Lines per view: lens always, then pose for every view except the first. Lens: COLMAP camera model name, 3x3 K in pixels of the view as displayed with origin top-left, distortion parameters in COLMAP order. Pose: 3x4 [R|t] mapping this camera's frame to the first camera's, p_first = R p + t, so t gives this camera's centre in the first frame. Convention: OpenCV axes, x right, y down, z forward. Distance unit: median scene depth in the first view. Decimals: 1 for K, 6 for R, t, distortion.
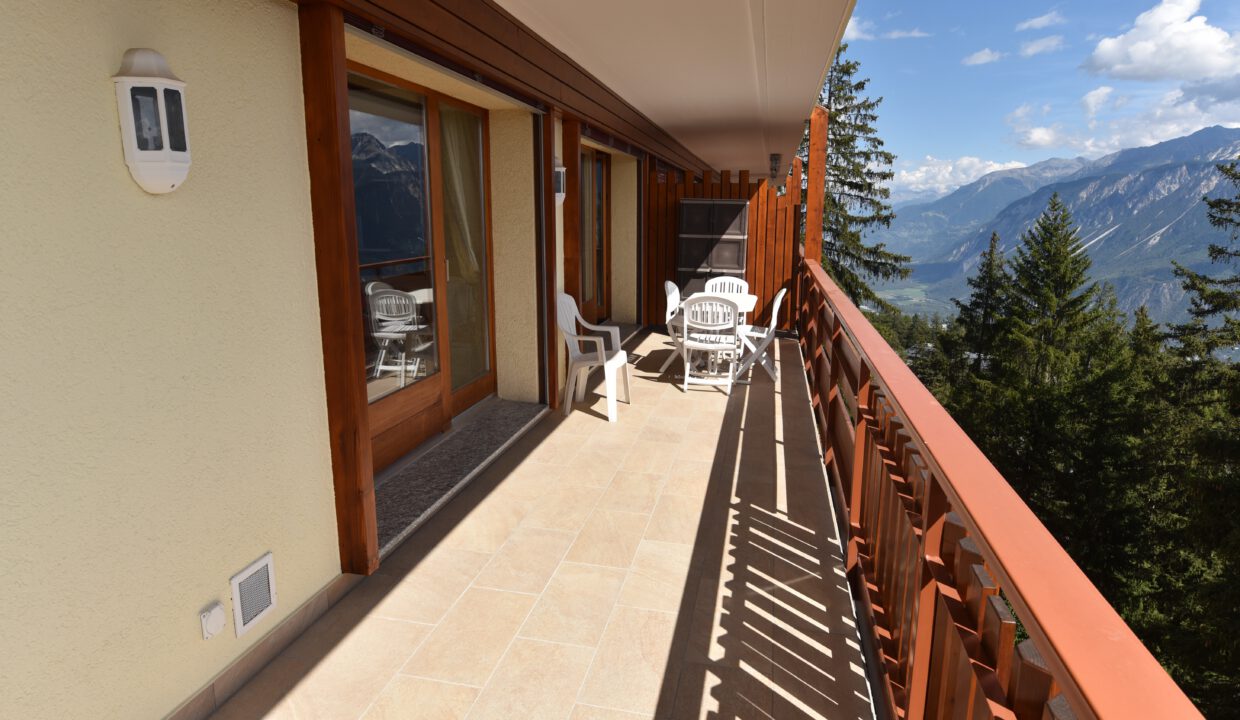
lens RADIAL K [[749.7, 0, 618.8], [0, 749.7, 362.8], [0, 0, 1]] dist [-0.000790, -0.000066]
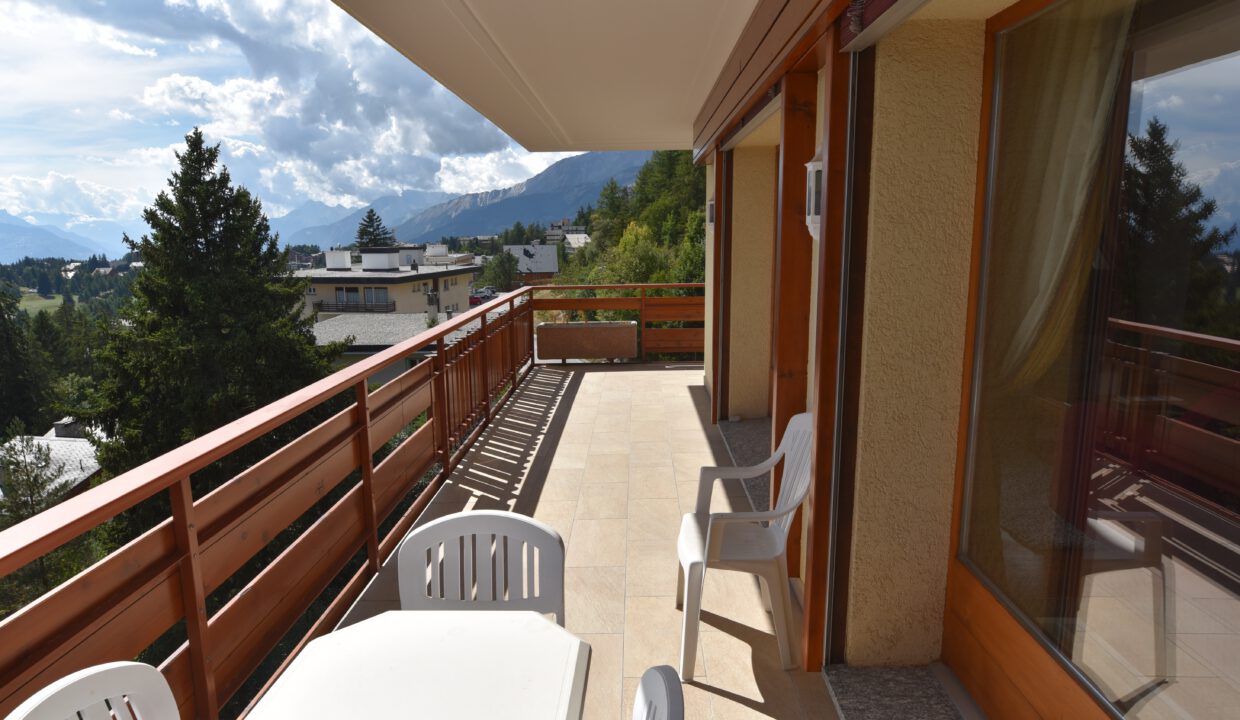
lens RADIAL K [[749.7, 0, 619.3], [0, 749.7, 360.3], [0, 0, 1]] dist [-0.000790, -0.000066]
pose [[-0.984281, 0.035622, -0.172980, 0.214221], [-0.027976, 0.935635, 0.351858, -0.486638], [0.174380, 0.351166, -0.919931, 2.325469]]
